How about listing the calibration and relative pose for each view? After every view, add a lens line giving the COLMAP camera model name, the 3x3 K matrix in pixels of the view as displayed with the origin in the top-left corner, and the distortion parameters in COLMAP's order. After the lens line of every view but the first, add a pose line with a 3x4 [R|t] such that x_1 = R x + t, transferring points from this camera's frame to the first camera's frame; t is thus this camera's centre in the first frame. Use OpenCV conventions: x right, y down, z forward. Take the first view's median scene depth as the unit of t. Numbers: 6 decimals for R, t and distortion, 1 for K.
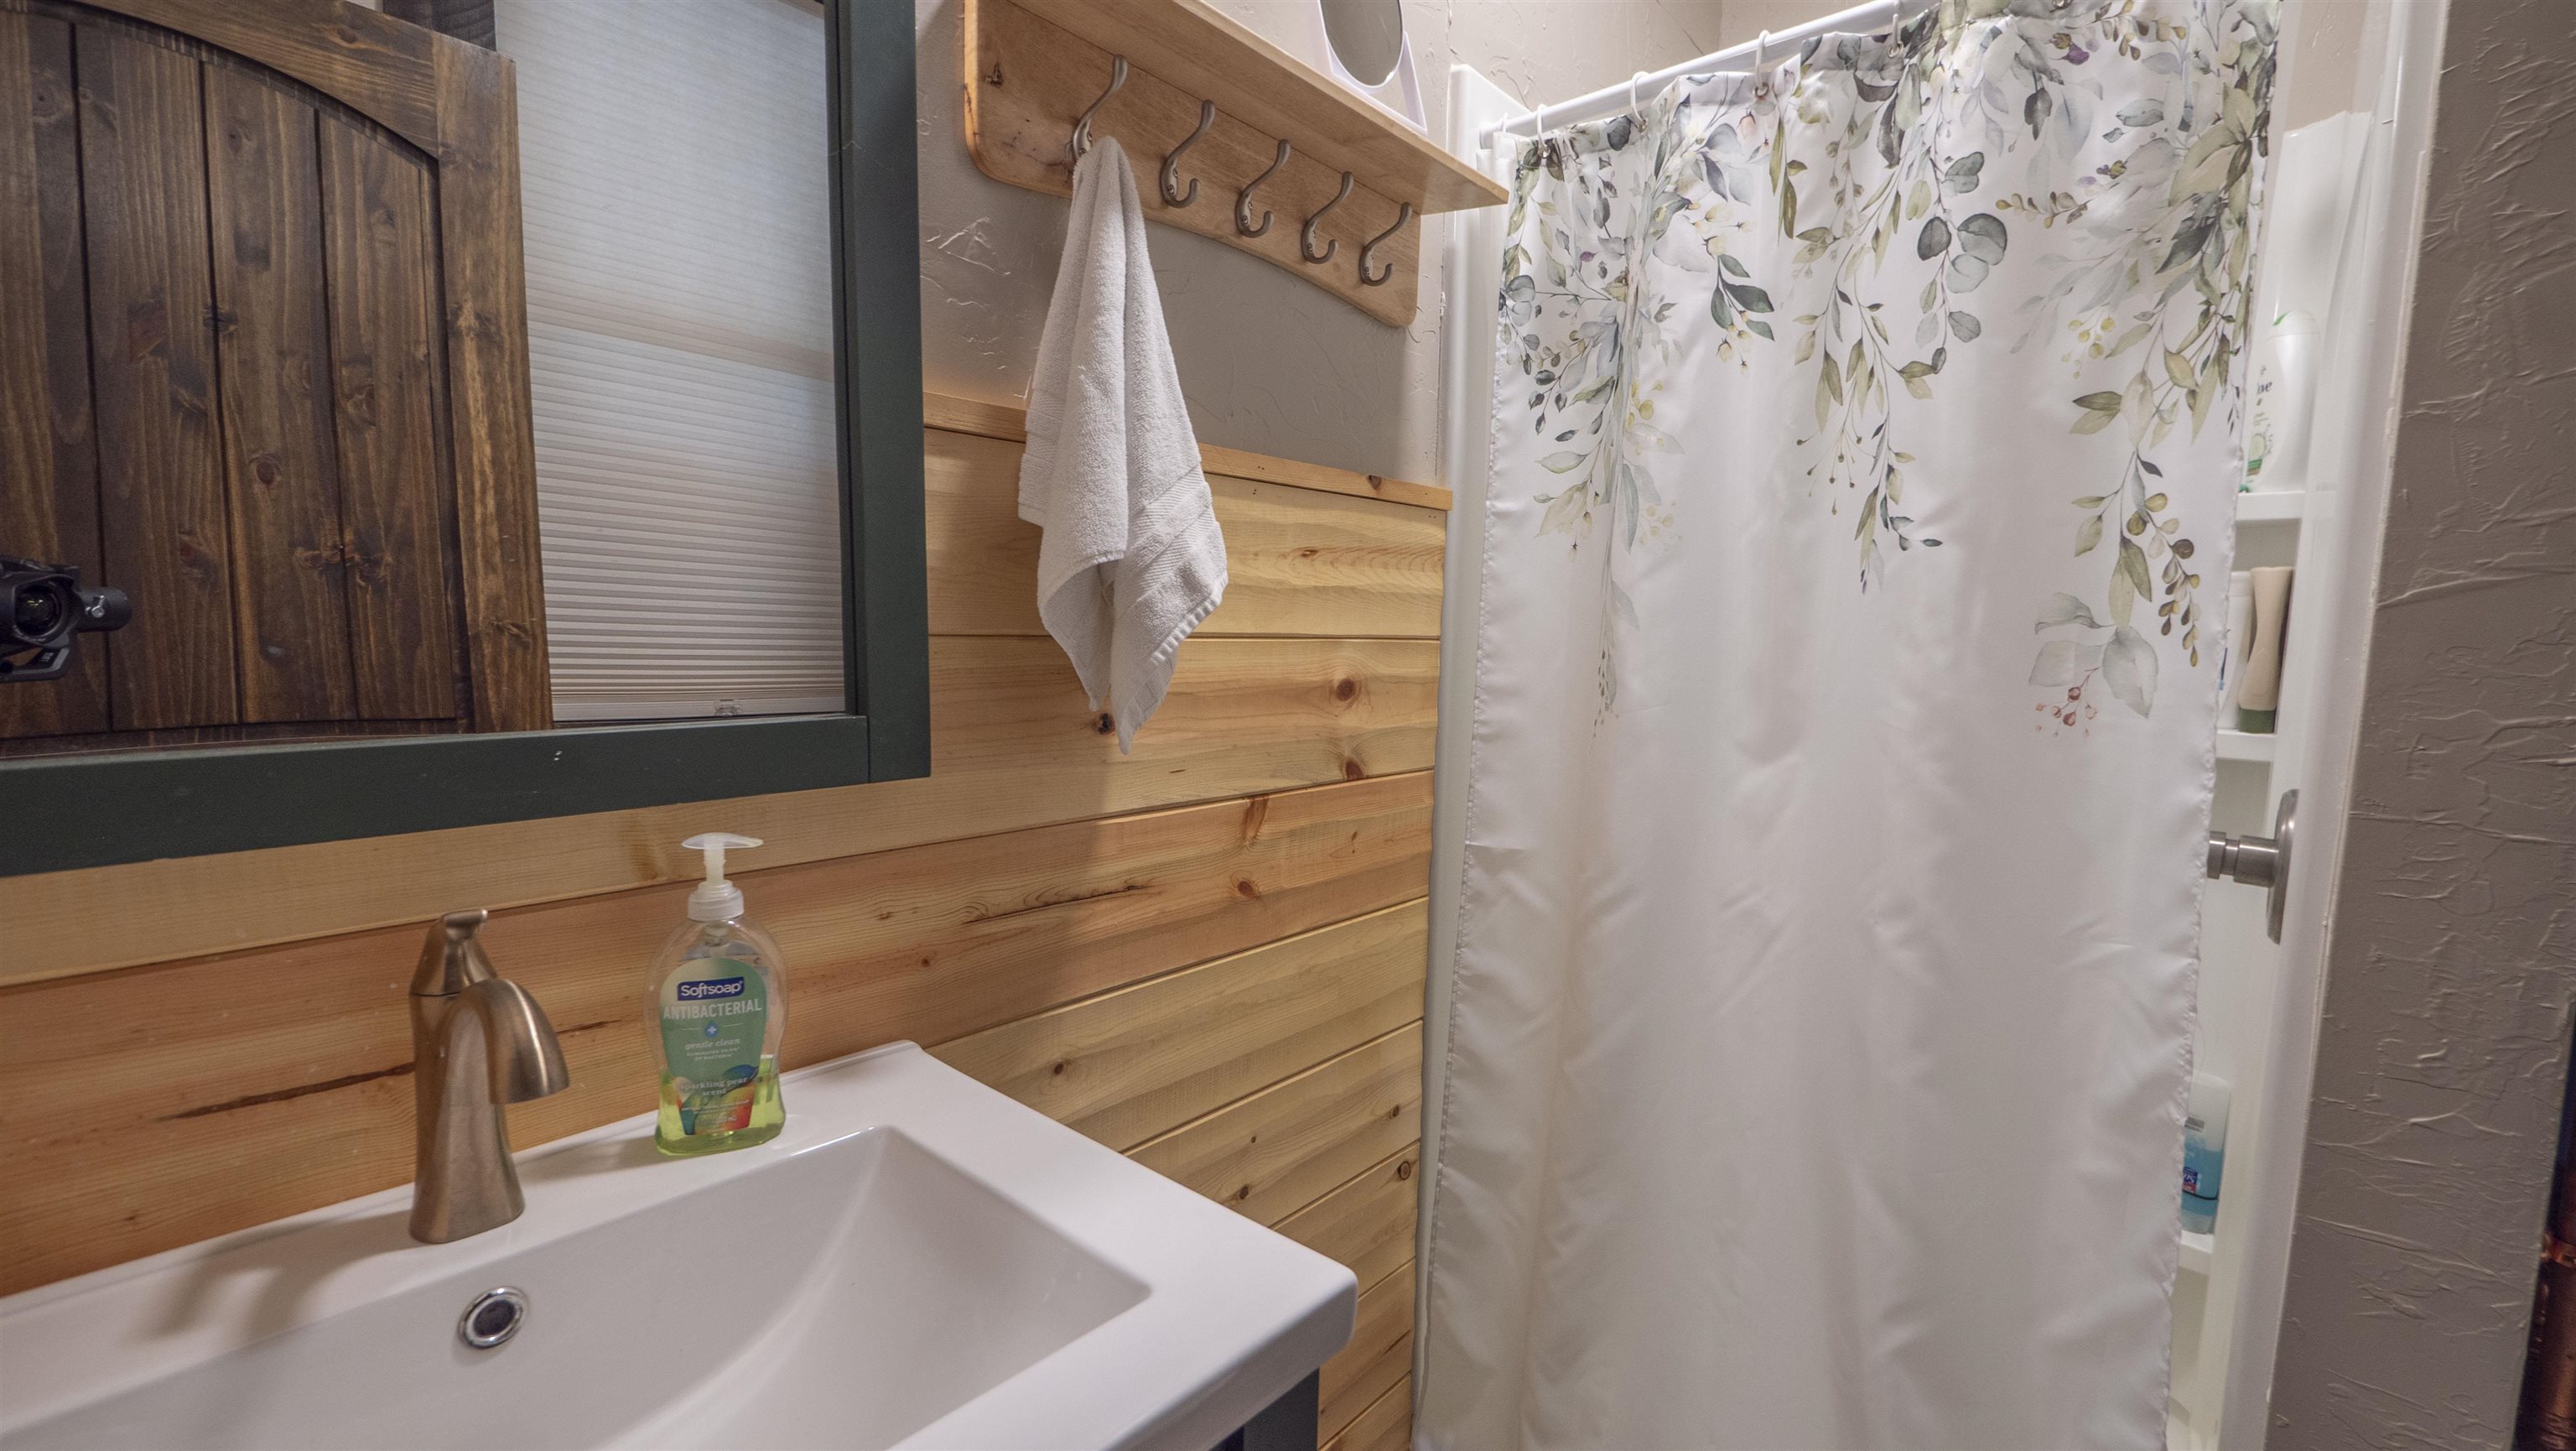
lens RADIAL K [[1086.1, 0, 1288.8], [0, 1086.1, 736.4], [0, 0, 1]] dist [-0.008122, 0.001991]
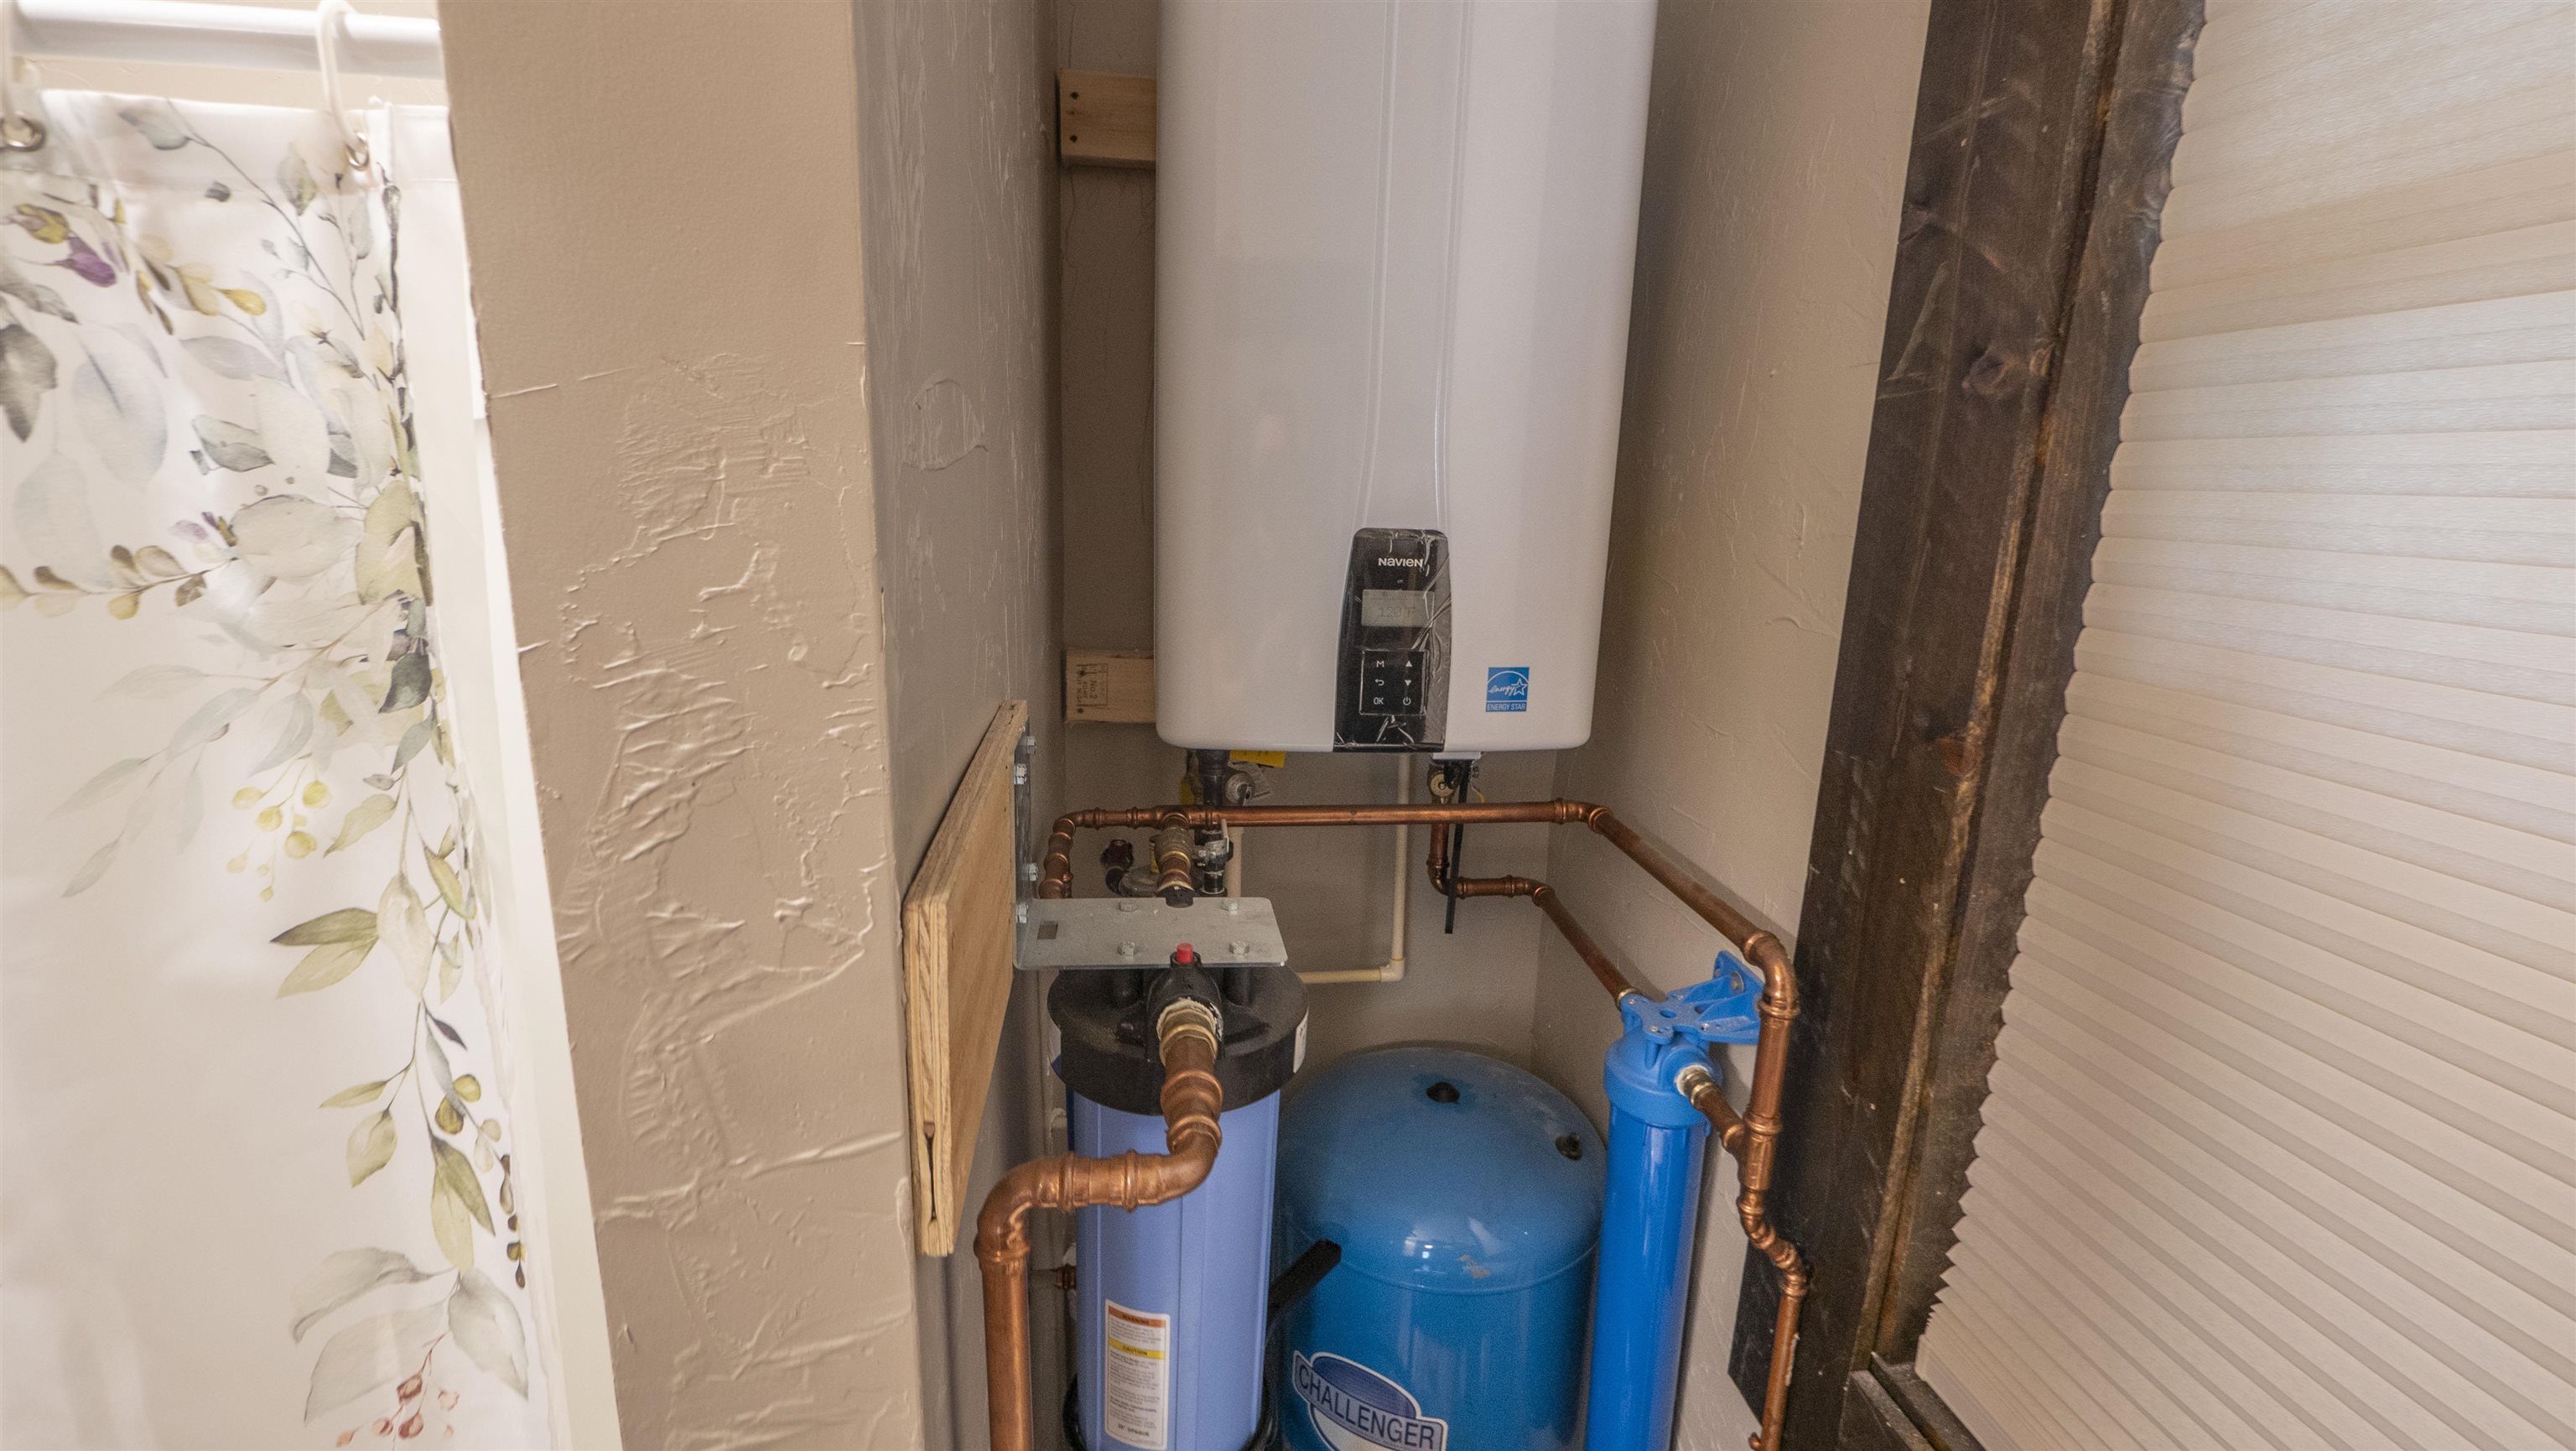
lens RADIAL K [[1086.1, 0, 1297.3], [0, 1086.1, 724.8], [0, 0, 1]] dist [-0.008122, 0.001991]
pose [[0.648535, -0.178755, 0.739898, 0.687000], [0.062711, 0.981277, 0.182104, -0.486090], [-0.758597, -0.071701, 0.647603, 0.281118]]
